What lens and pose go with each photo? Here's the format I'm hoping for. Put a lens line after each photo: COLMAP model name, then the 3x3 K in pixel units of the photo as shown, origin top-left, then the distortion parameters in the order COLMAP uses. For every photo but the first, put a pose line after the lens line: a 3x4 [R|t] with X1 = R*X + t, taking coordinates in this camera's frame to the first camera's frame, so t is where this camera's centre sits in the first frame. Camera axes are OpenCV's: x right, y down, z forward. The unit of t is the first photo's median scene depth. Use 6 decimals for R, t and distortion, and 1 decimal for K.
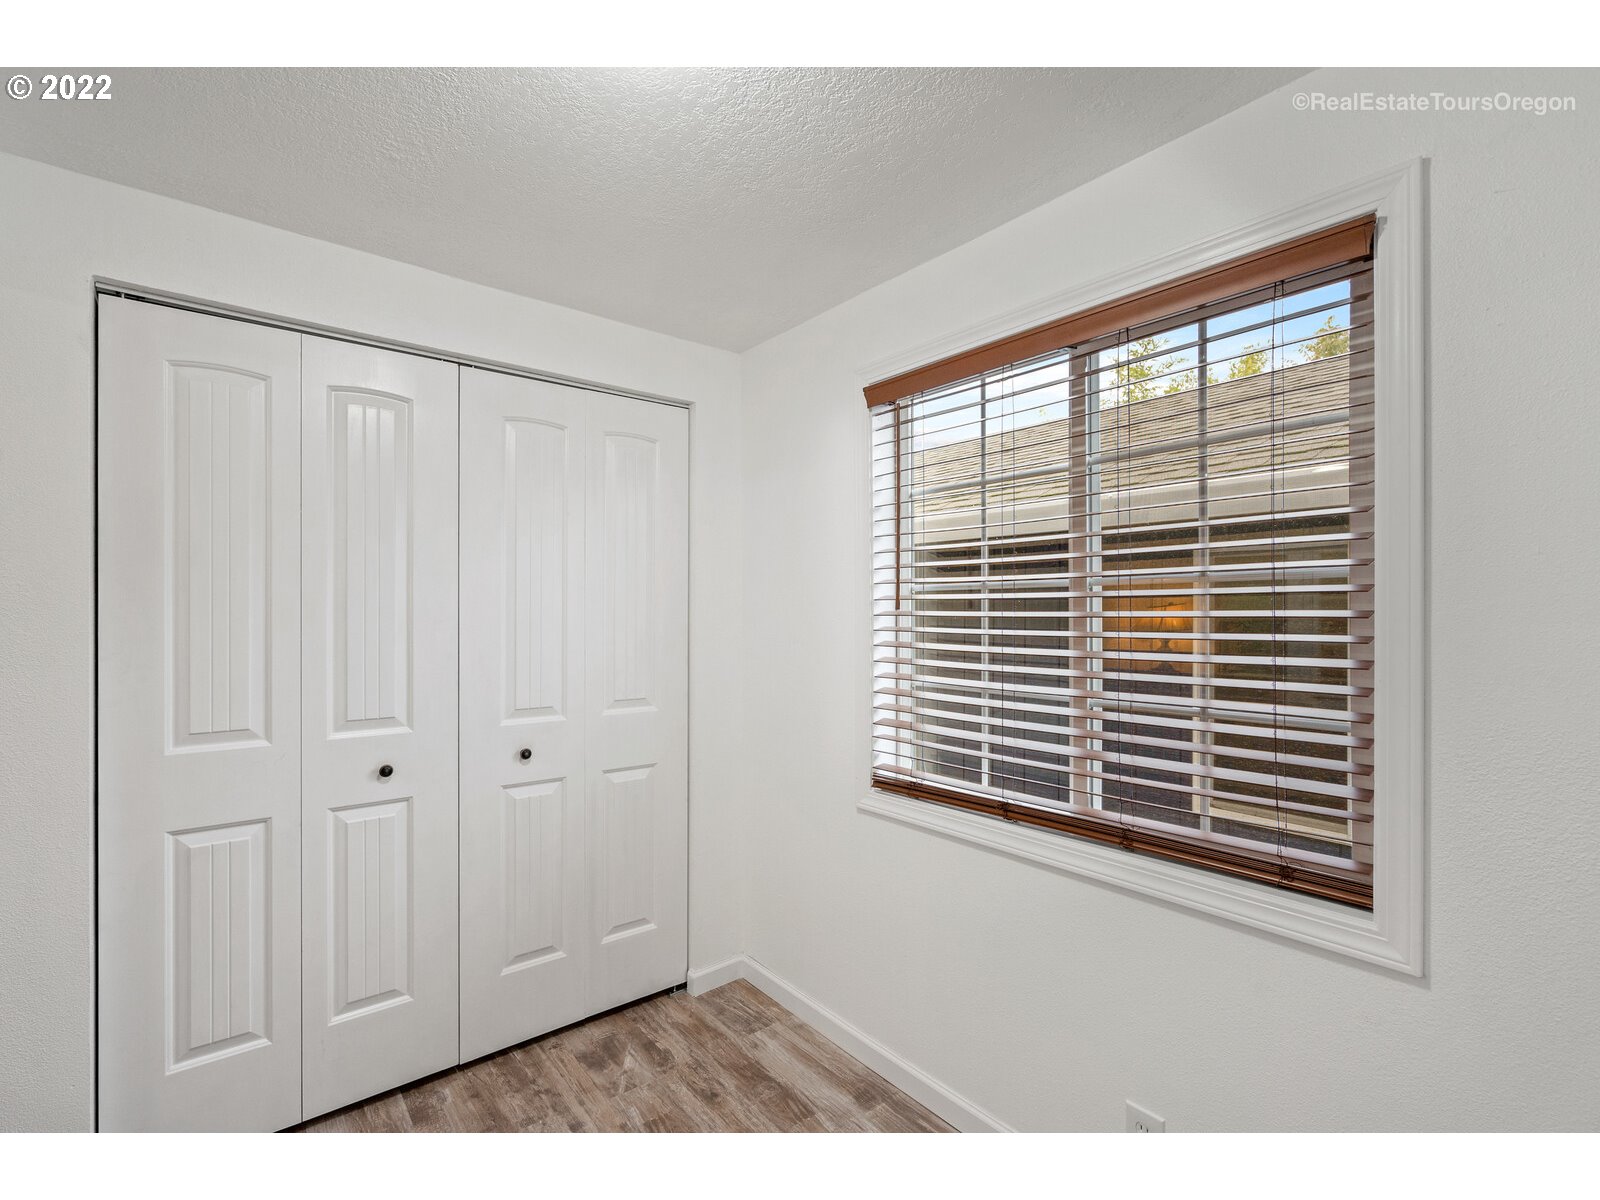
lens RADIAL K [[721.1, 0, 769.1], [0, 721.1, 605.6], [0, 0, 1]] dist [-0.000088, 0.000189]
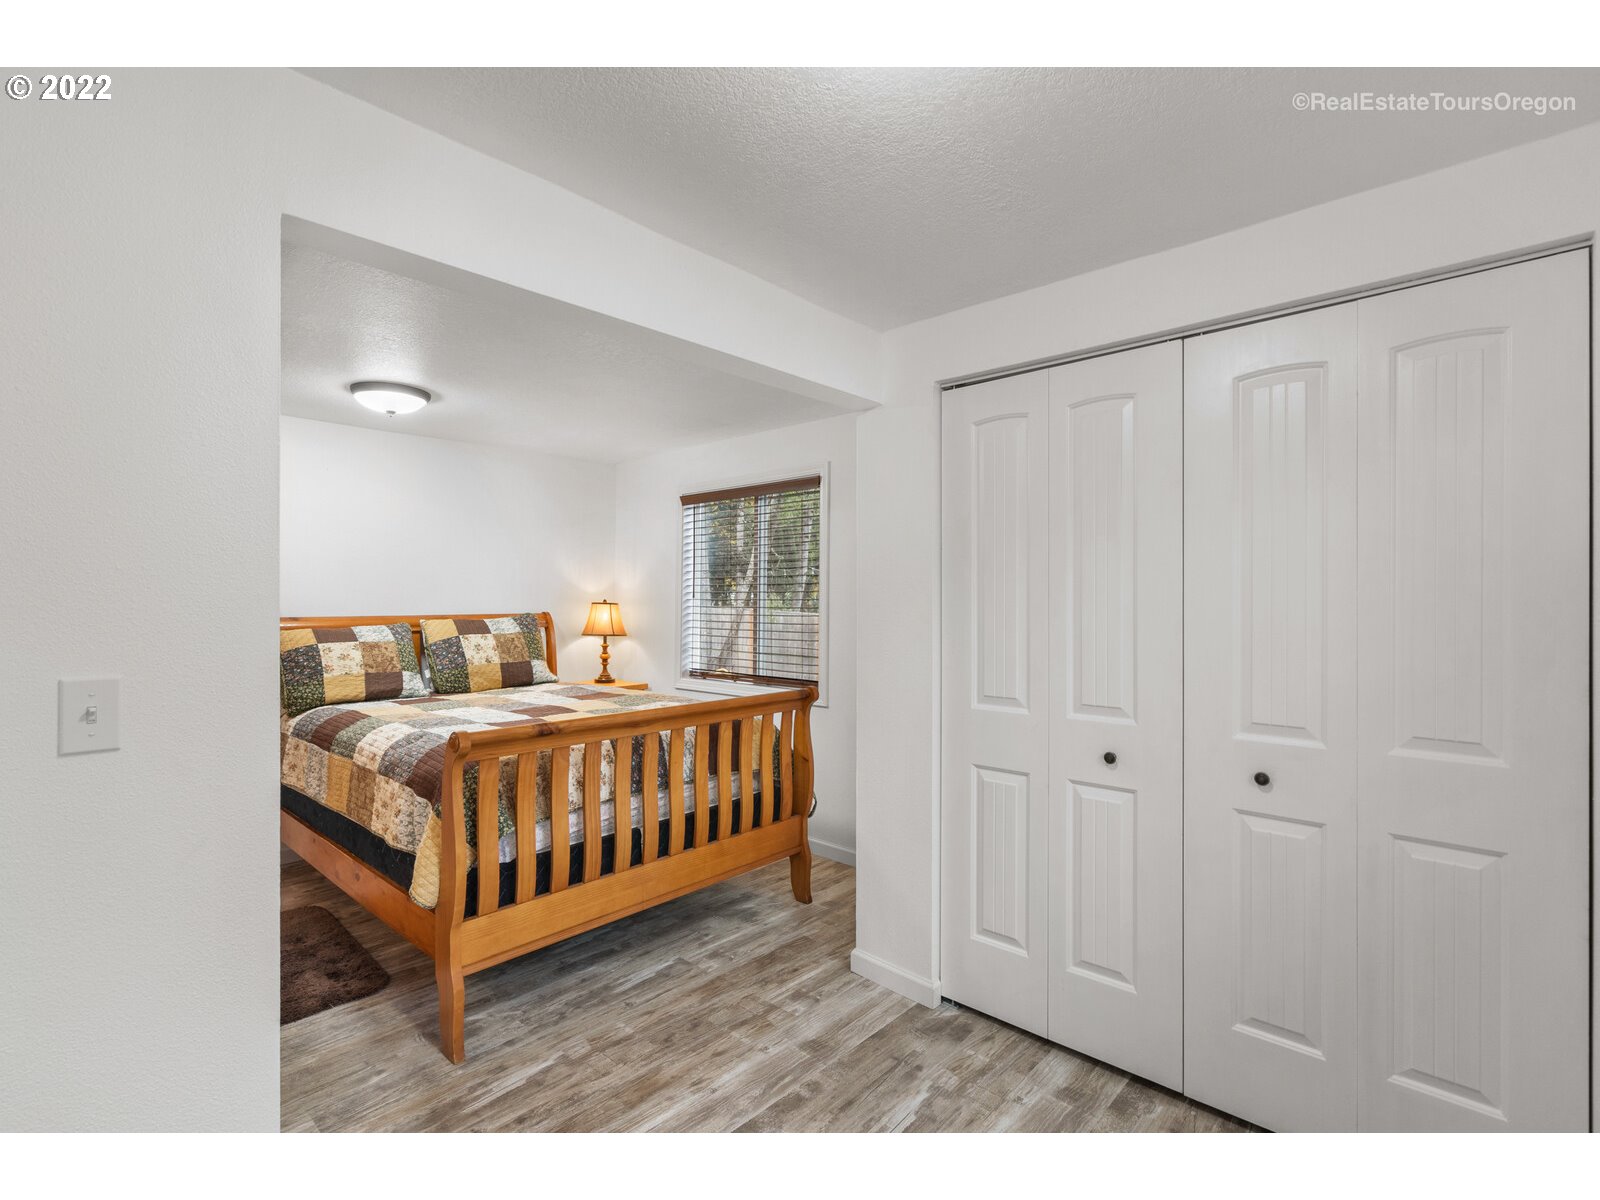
lens RADIAL K [[755.6, 0, 800.0], [0, 755.6, 600.0], [0, 0, 1]] dist [0.001326, 0.001124]
pose [[0.169154, -0.004626, -0.985579, 0.460447], [0.005836, 0.999976, -0.003692, 0.002007], [0.985572, -0.005127, 0.169177, 0.364189]]
